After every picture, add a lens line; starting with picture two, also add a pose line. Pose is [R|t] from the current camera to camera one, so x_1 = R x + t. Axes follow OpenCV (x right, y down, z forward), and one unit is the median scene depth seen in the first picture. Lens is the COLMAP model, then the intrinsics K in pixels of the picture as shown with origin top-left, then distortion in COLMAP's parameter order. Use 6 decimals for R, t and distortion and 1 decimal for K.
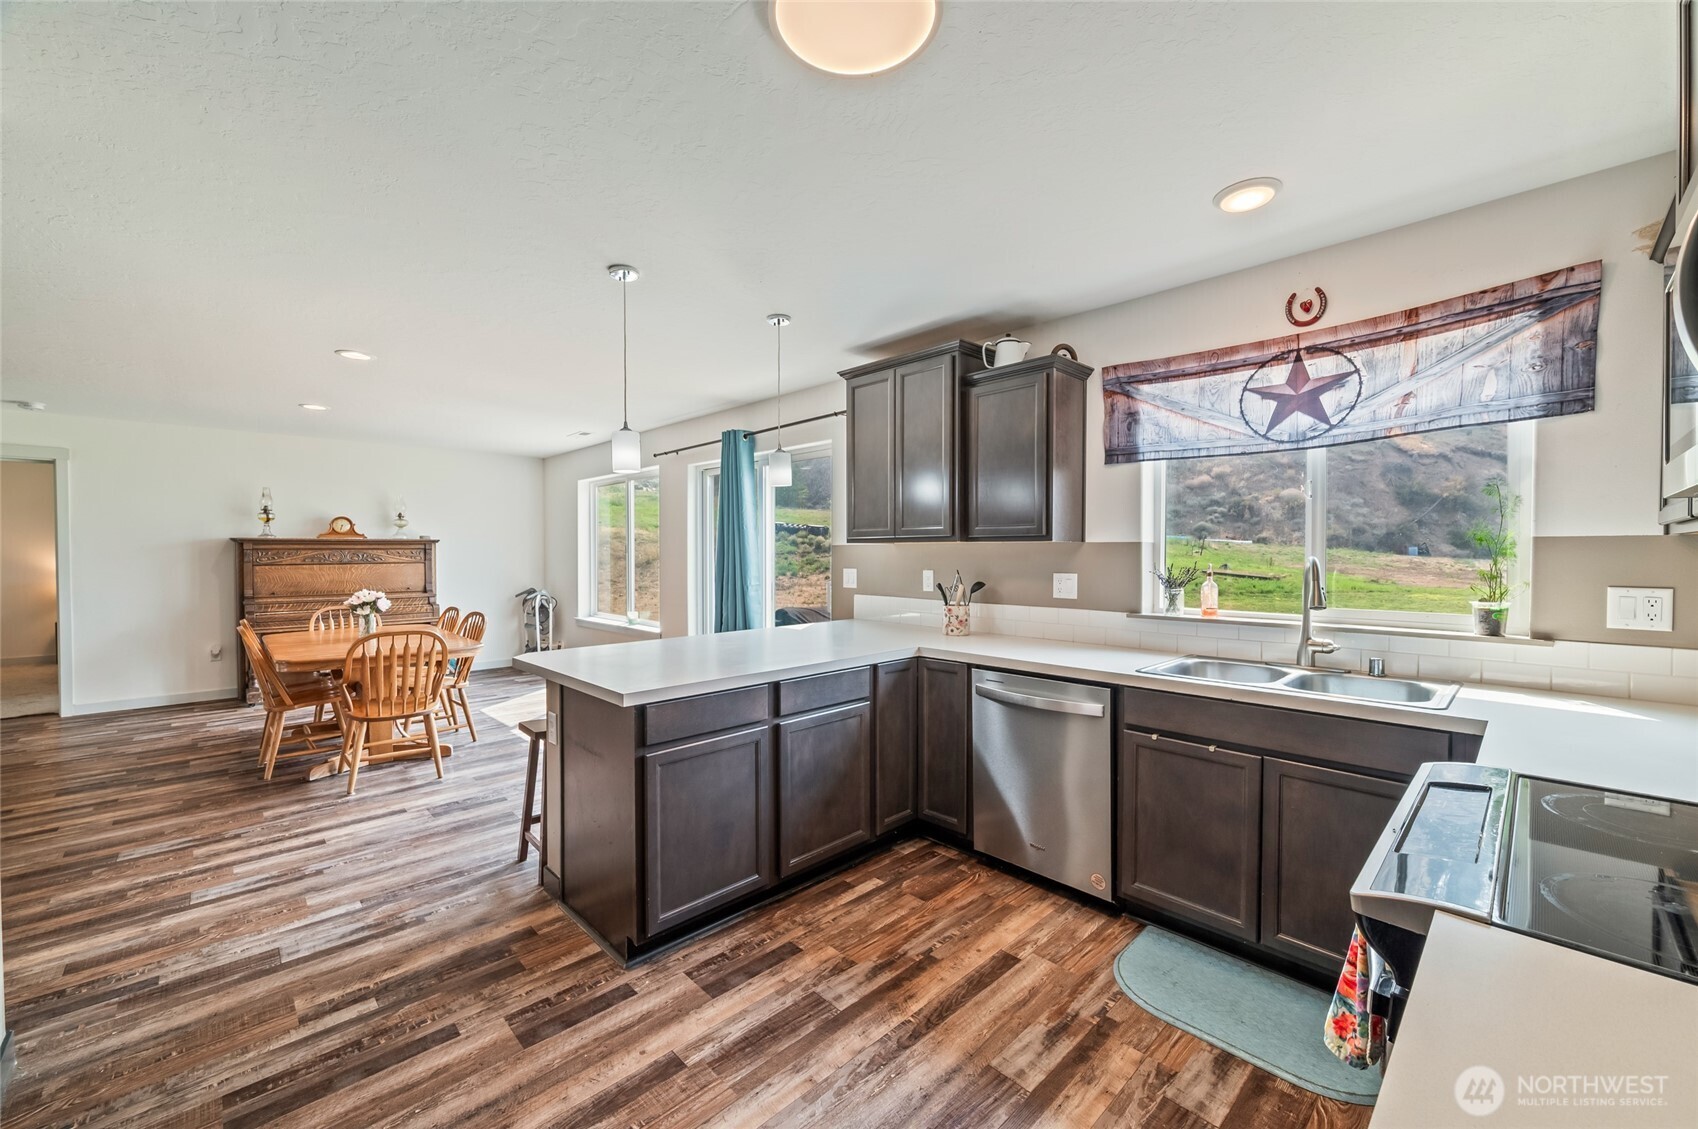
lens RADIAL K [[675.8, 0, 848.3], [0, 675.8, 564.1], [0, 0, 1]] dist [0.001501, 0.000093]
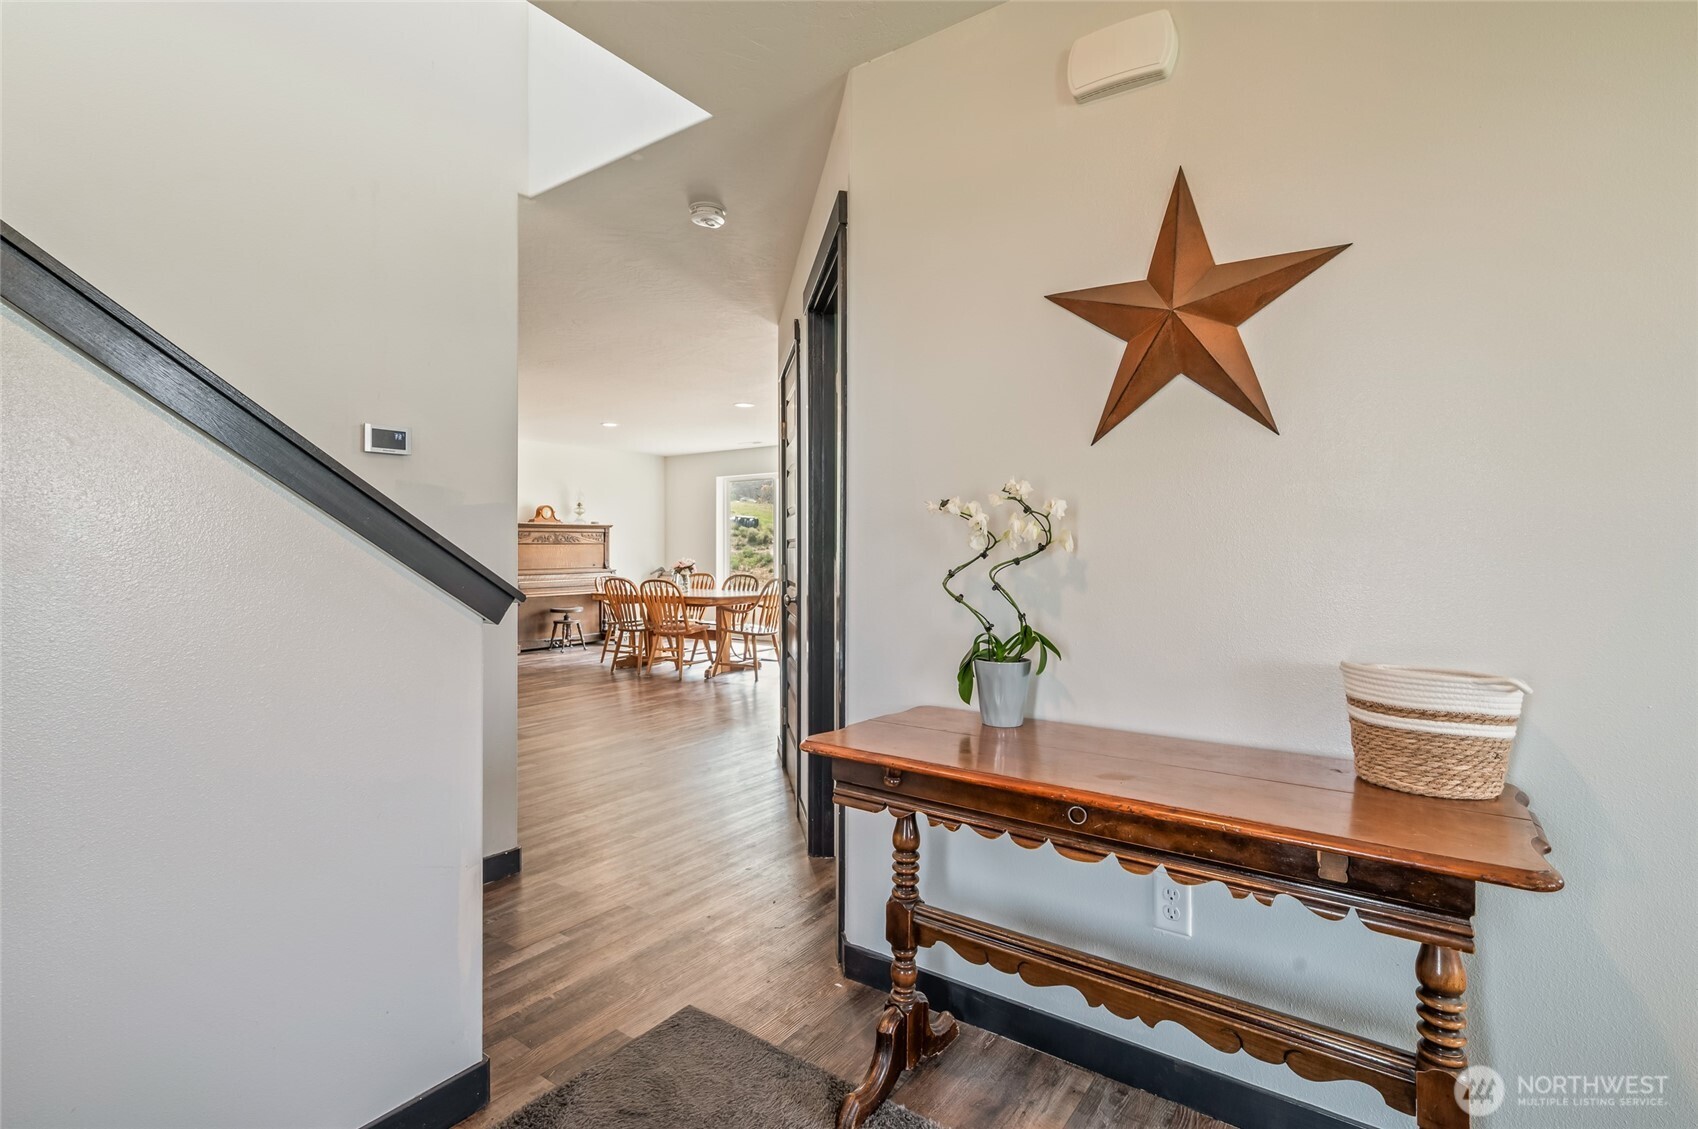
lens RADIAL K [[773.5, 0, 842.5], [0, 773.5, 552.4], [0, 0, 1]] dist [0.003086, 0.000002]
pose [[0.982683, -0.008071, 0.185118, -1.163328], [0.010689, 0.999856, -0.013152, 0.090768], [-0.184985, 0.014903, 0.982628, -1.115034]]
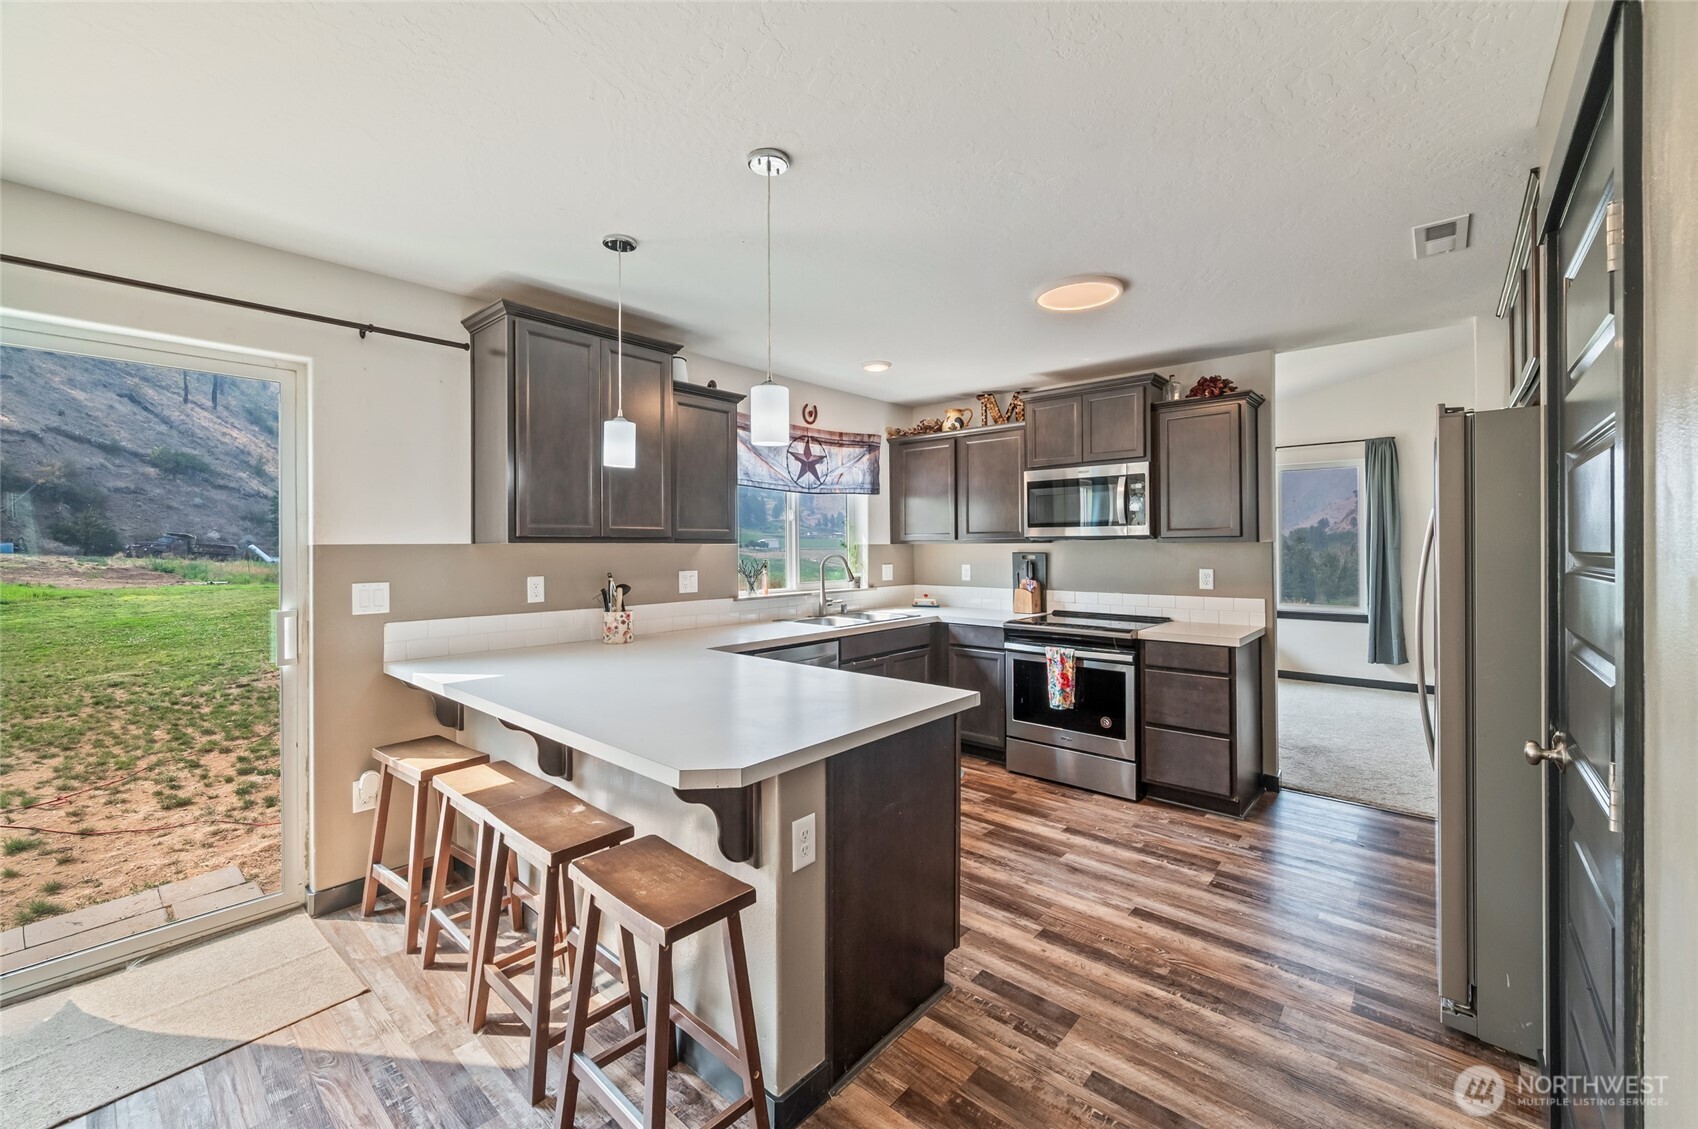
lens RADIAL K [[675.8, 0, 854.2], [0, 675.8, 544.1], [0, 0, 1]] dist [0.001501, 0.000093]
pose [[-0.086990, 0.003002, 0.996205, -1.009210], [0.019803, 0.999803, -0.001283, -0.029403], [-0.996012, 0.019616, -0.087033, 0.951275]]
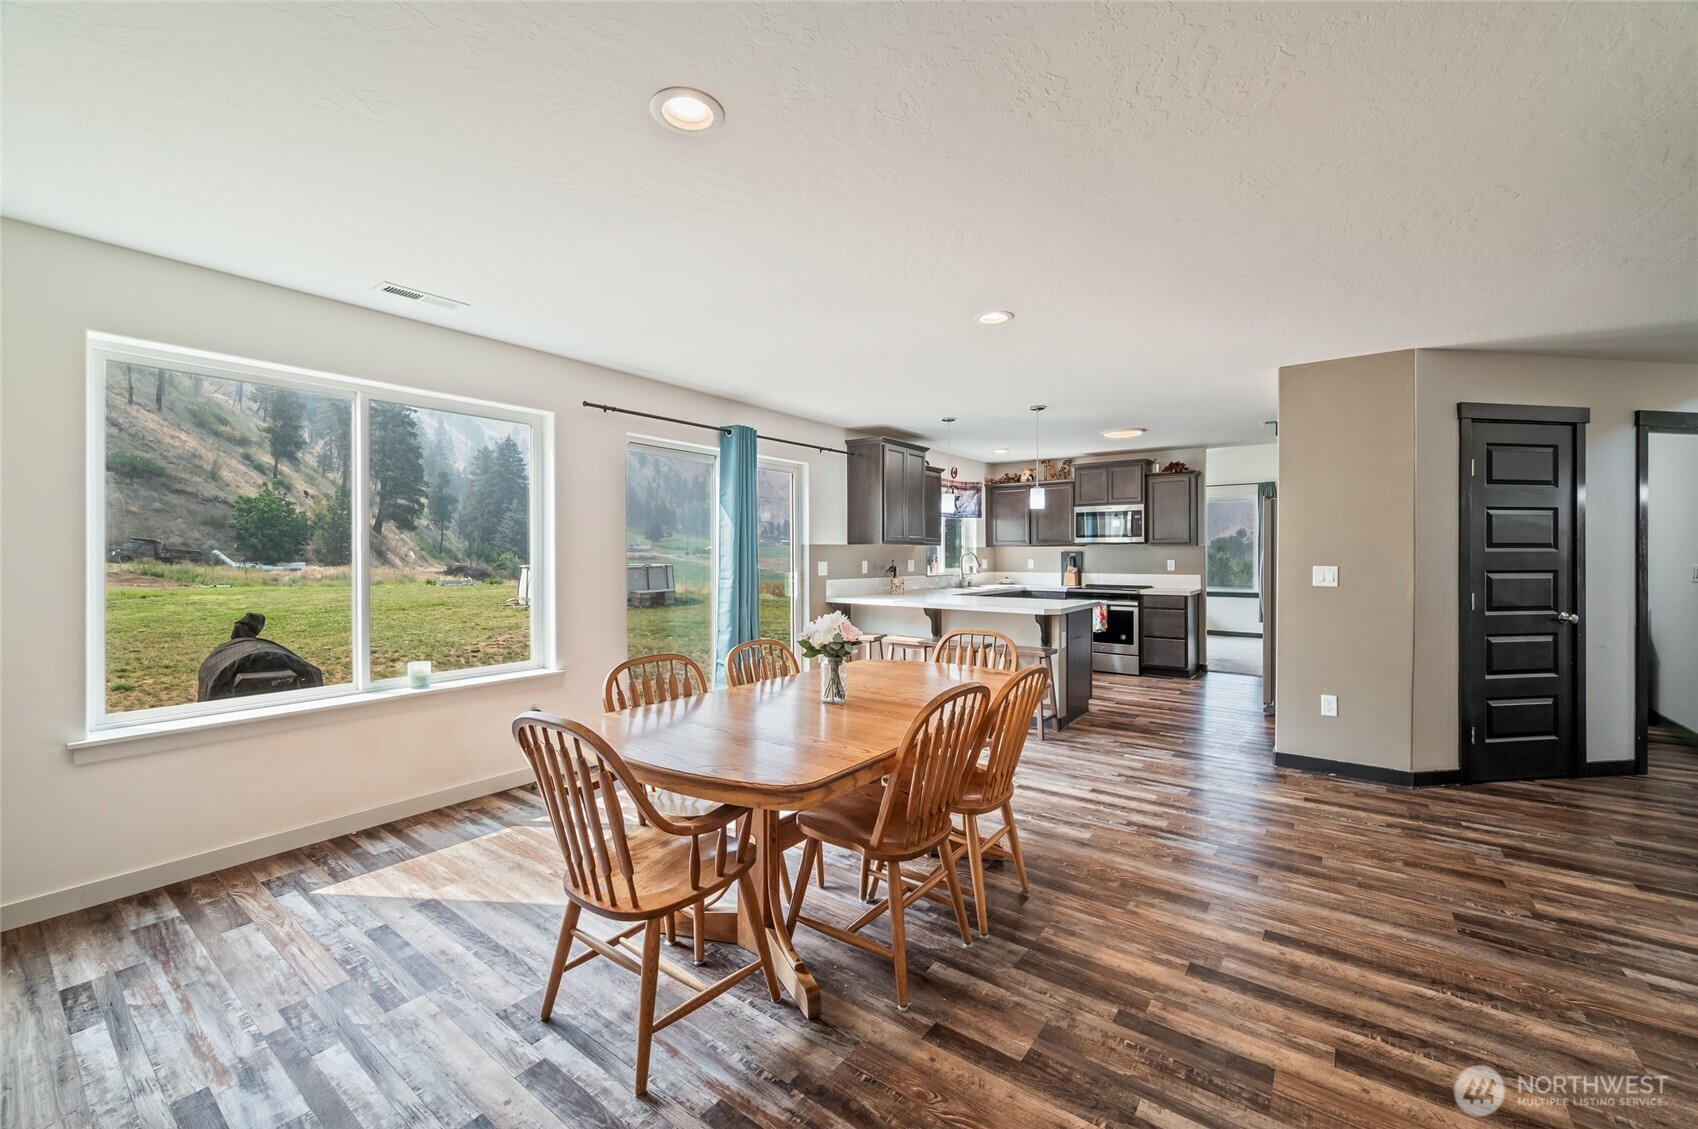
lens RADIAL K [[675.8, 0, 849.1], [0, 675.8, 553.5], [0, 0, 1]] dist [0.001501, 0.000093]
pose [[-0.167074, 0.000533, 0.985944, -2.126821], [0.016928, 0.999854, 0.002328, -0.018618], [-0.985799, 0.017079, -0.167058, 1.827339]]
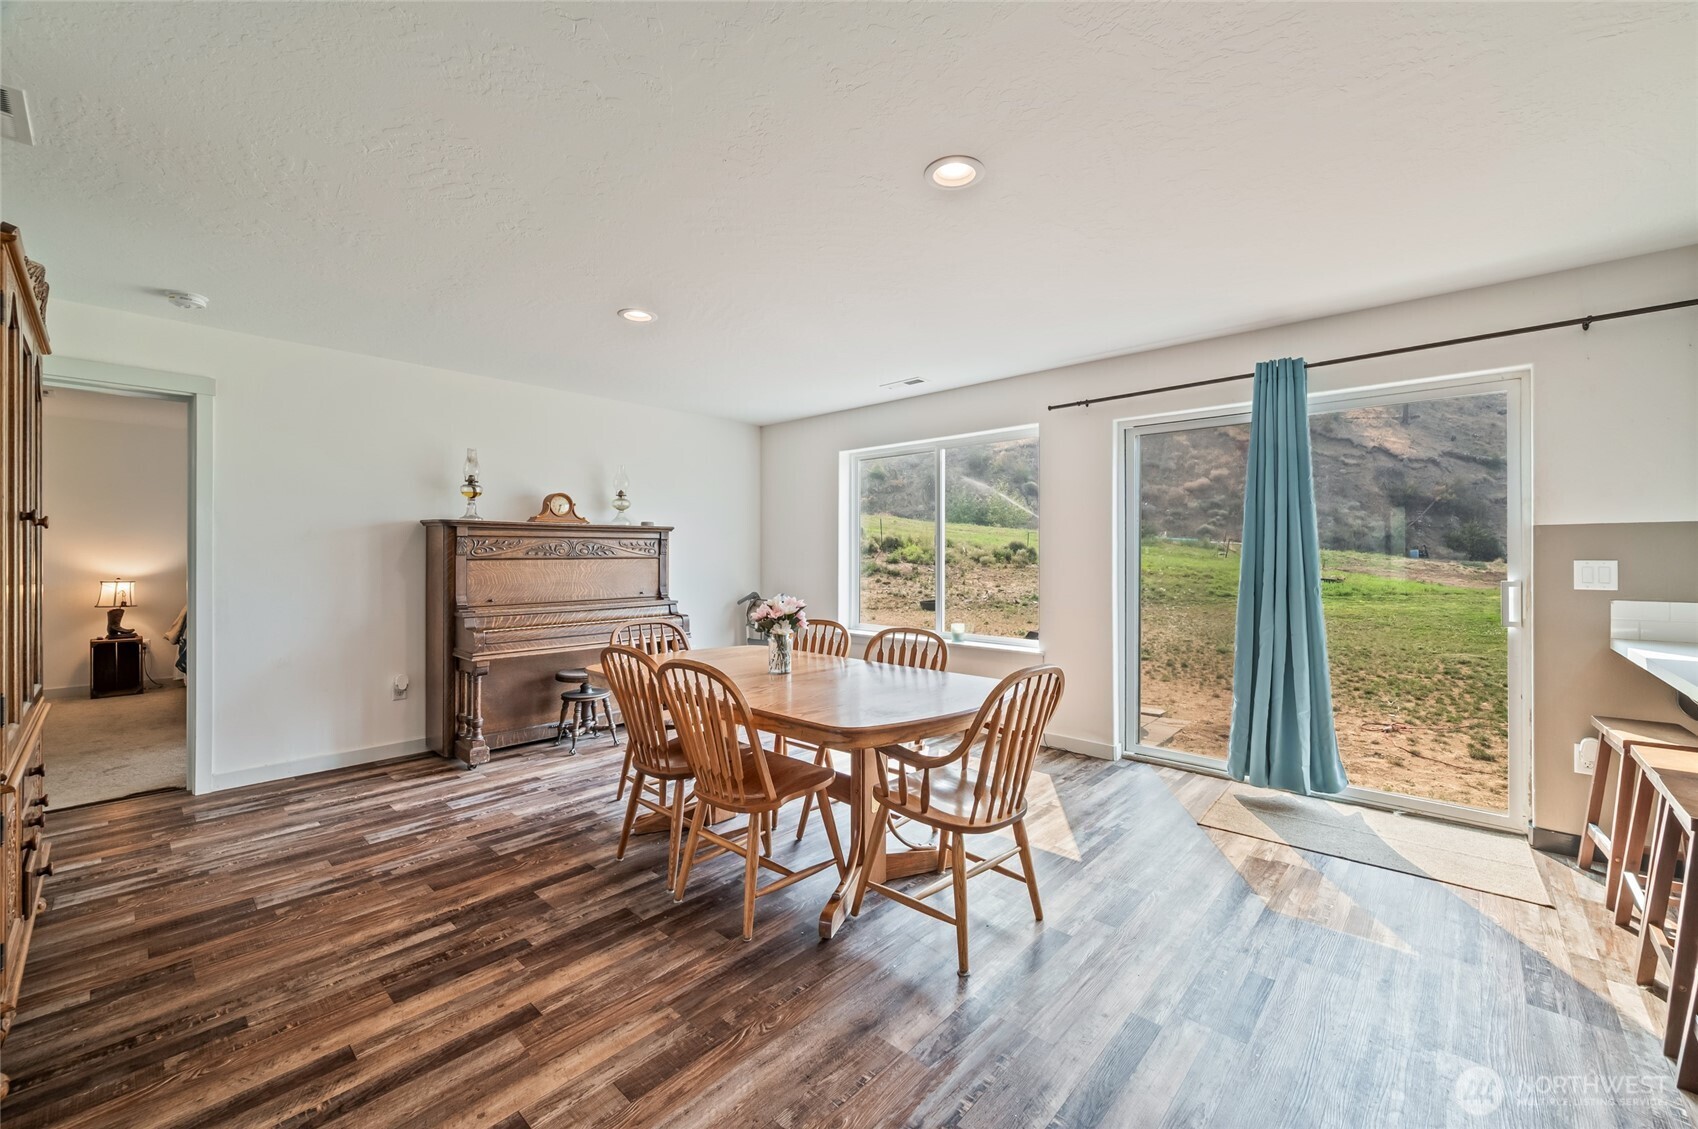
lens RADIAL K [[675.8, 0, 857.8], [0, 675.8, 561.4], [0, 0, 1]] dist [0.001501, 0.000093]
pose [[0.997678, -0.000255, 0.068101, -1.156434], [0.000827, 0.999965, -0.008373, 0.019162], [-0.068097, 0.008410, 0.997643, 0.624576]]
